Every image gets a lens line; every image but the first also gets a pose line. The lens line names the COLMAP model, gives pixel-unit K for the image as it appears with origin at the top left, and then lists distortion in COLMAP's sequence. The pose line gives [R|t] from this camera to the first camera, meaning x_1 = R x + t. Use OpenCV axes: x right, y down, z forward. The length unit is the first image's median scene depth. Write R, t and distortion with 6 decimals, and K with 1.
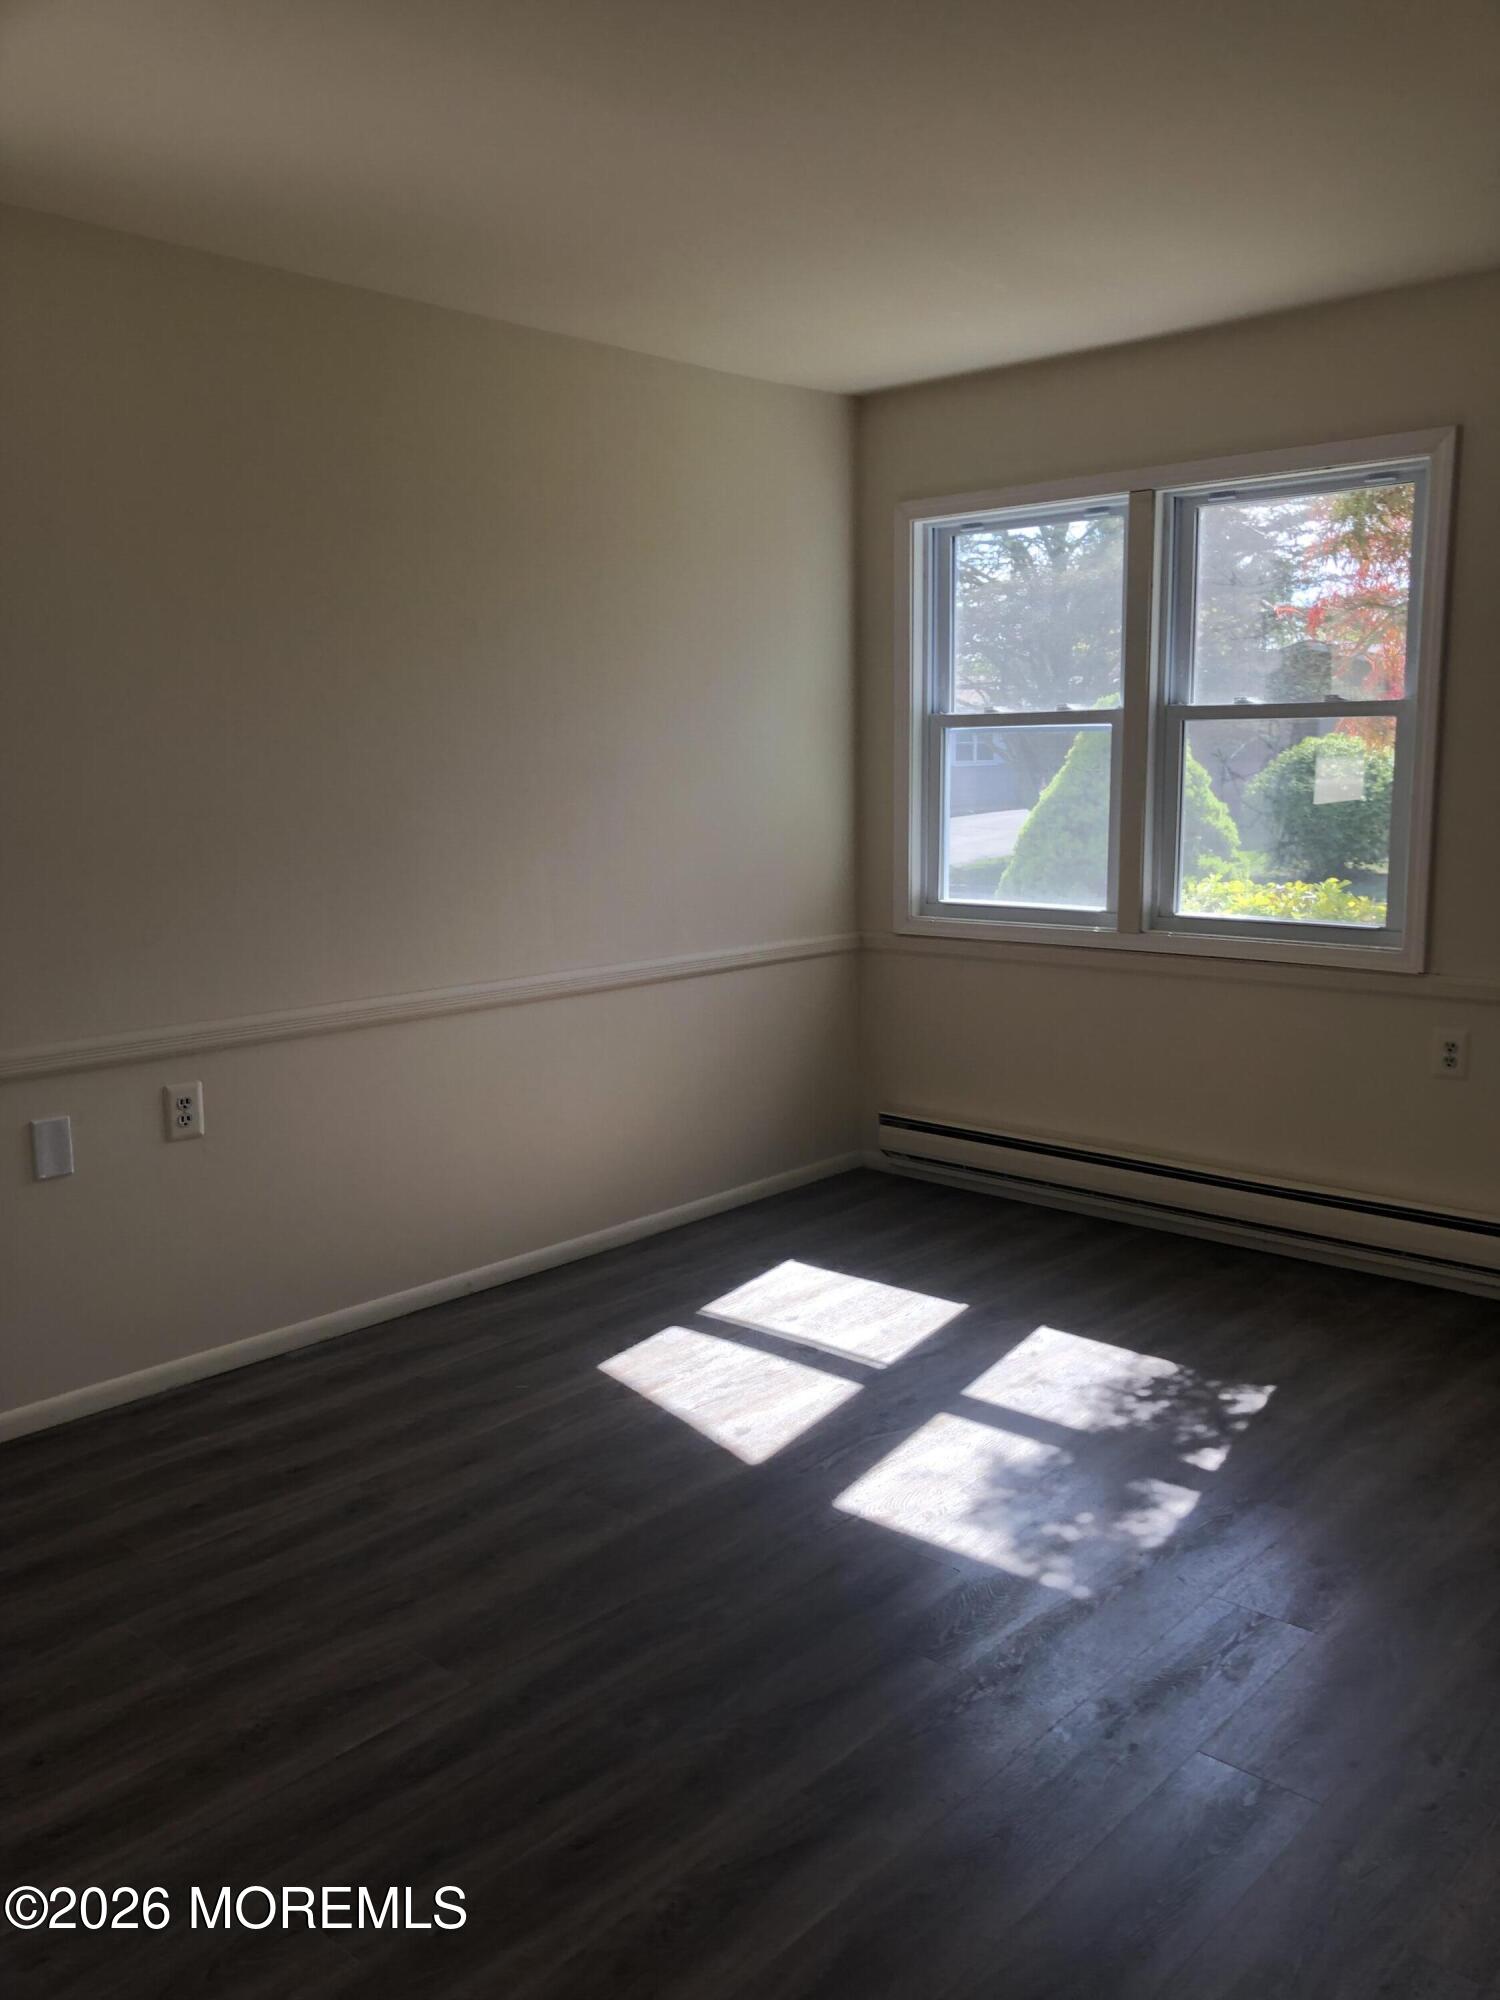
lens RADIAL K [[1655.0, 0, 763.7], [0, 1655.0, 1030.9], [0, 0, 1]] dist [0.088698, -0.119403]
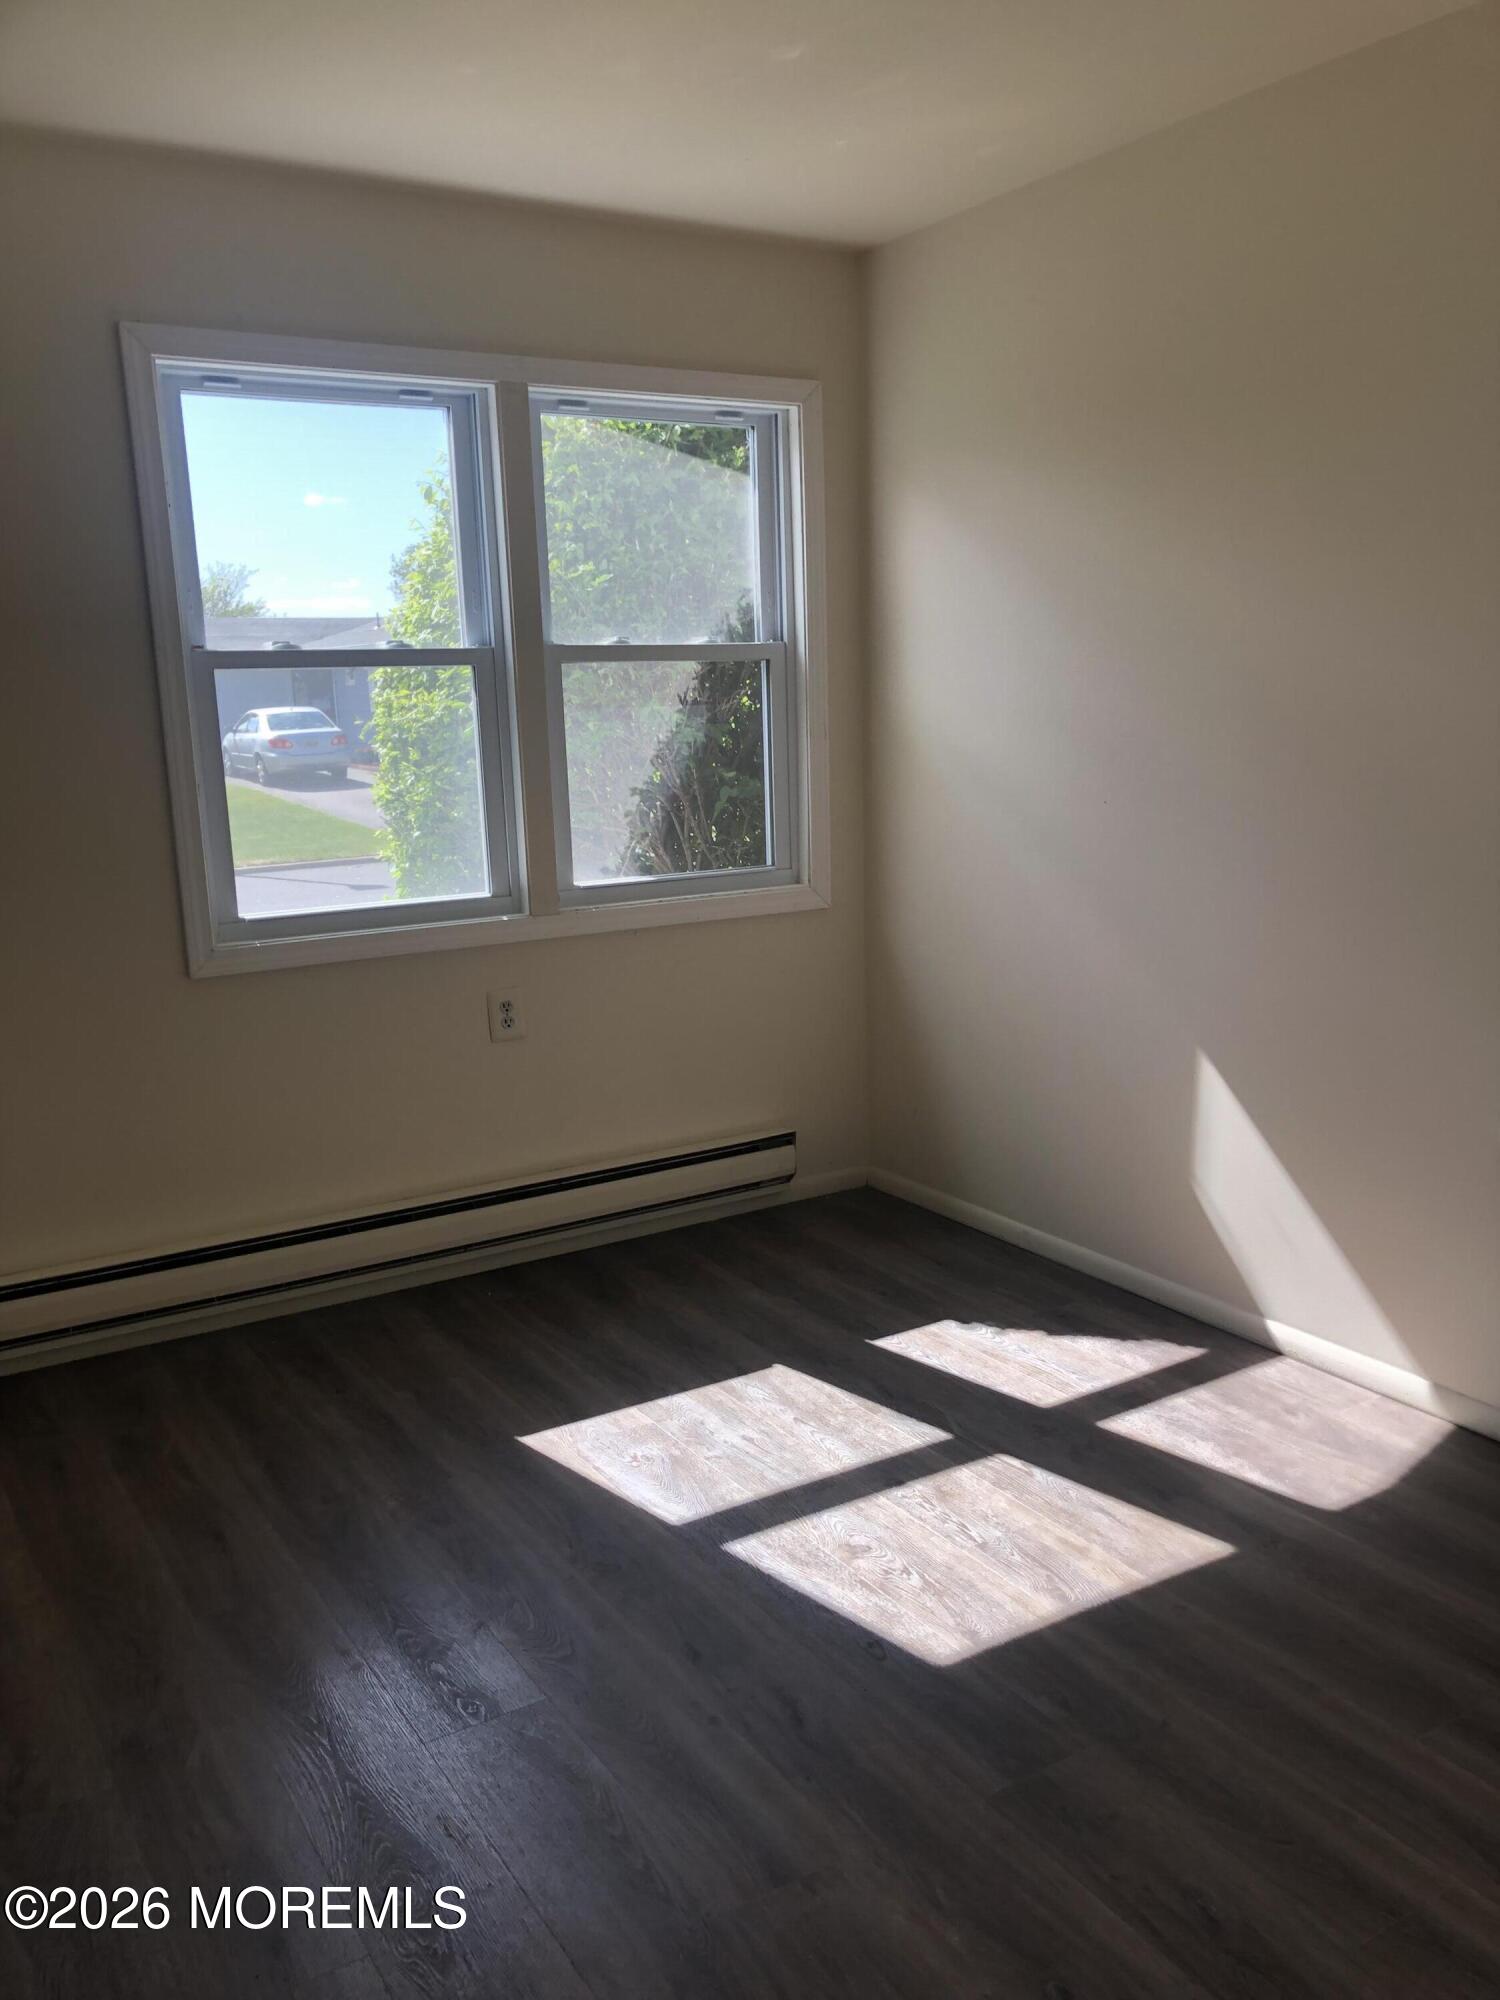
lens RADIAL K [[1655.0, 0, 763.7], [0, 1655.0, 1030.9], [0, 0, 1]] dist [0.088698, -0.119403]
pose [[0.295961, -0.180130, 0.938062, -0.605616], [0.199207, 0.972104, 0.123817, -0.094992], [-0.934197, 0.150224, 0.323588, 0.710707]]
